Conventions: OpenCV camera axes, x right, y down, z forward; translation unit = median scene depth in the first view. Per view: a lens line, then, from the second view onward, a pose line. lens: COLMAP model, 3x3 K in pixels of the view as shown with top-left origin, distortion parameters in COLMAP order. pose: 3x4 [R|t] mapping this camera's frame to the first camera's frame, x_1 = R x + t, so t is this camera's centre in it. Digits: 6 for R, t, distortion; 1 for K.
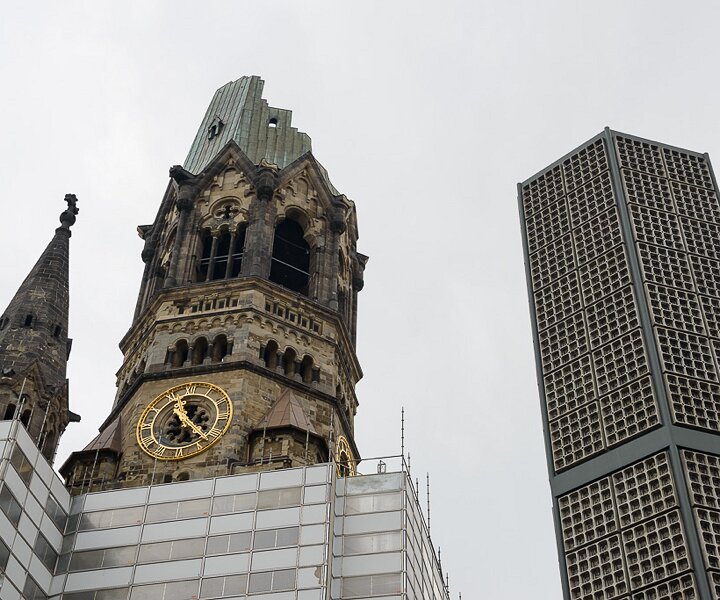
lens RADIAL K [[1122.1, 0, 361.2], [0, 1122.1, 298.8], [0, 0, 1]] dist [0.105862, 0.000000]
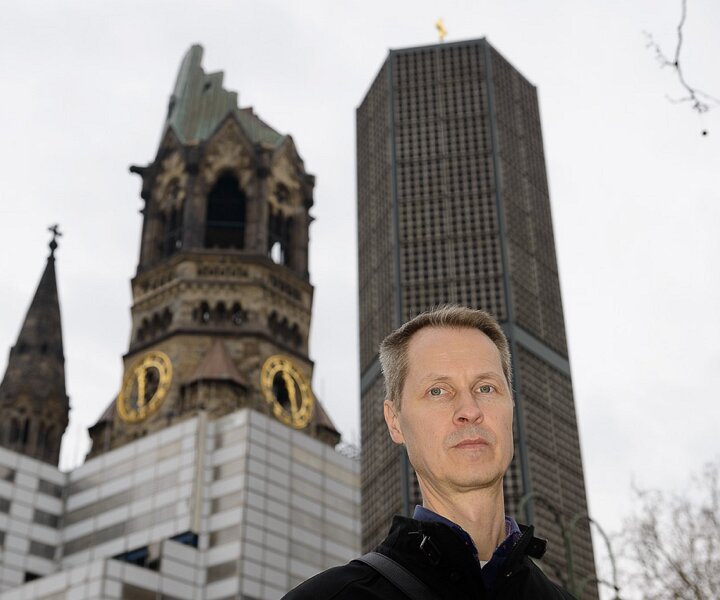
lens RADIAL K [[1122.1, 0, 361.7], [0, 1122.1, 306.0], [0, 0, 1]] dist [0.105862, 0.000000]
pose [[0.898554, -0.262350, -0.351814, 0.551100], [0.334298, 0.928546, 0.161393, -0.107635], [0.284334, -0.262631, 0.922052, -0.130989]]
